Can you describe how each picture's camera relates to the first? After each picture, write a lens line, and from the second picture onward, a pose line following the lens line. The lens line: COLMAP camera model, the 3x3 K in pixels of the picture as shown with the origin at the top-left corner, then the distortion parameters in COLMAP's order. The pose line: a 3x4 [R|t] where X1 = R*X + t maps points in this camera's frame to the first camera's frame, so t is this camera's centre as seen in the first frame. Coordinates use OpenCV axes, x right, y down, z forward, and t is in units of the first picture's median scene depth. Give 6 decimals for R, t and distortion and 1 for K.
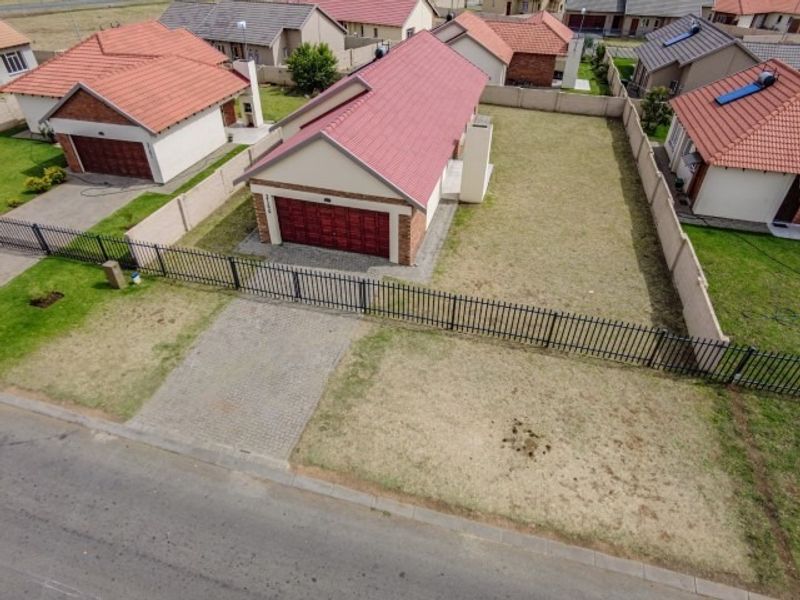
lens RADIAL K [[477.1, 0, 413.9], [0, 477.1, 287.7], [0, 0, 1]] dist [0.003576, -0.016490]
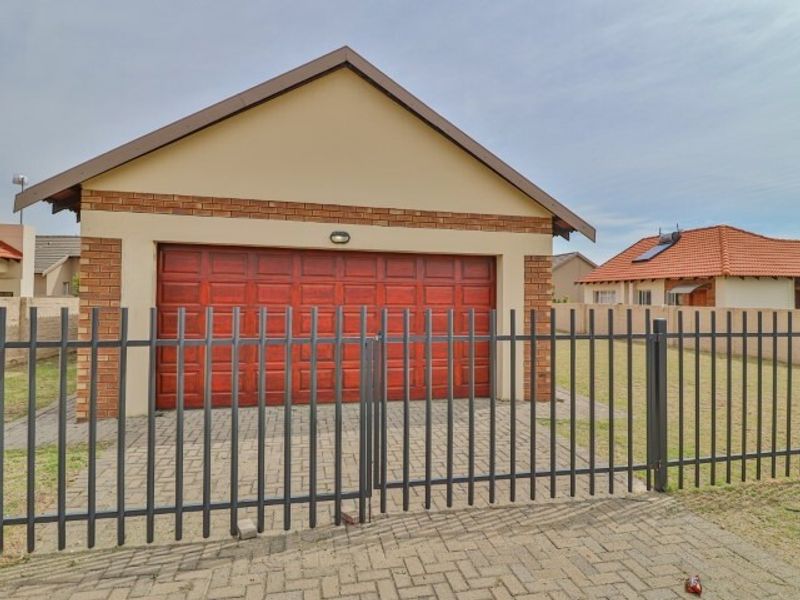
lens RADIAL K [[477.1, 0, 413.9], [0, 477.1, 287.7], [0, 0, 1]] dist [0.003576, -0.016490]
pose [[0.889773, 0.000632, 0.456403, -0.297205], [0.282542, 0.784579, -0.551912, 0.067402], [-0.358433, 0.620029, 0.697918, 0.743319]]
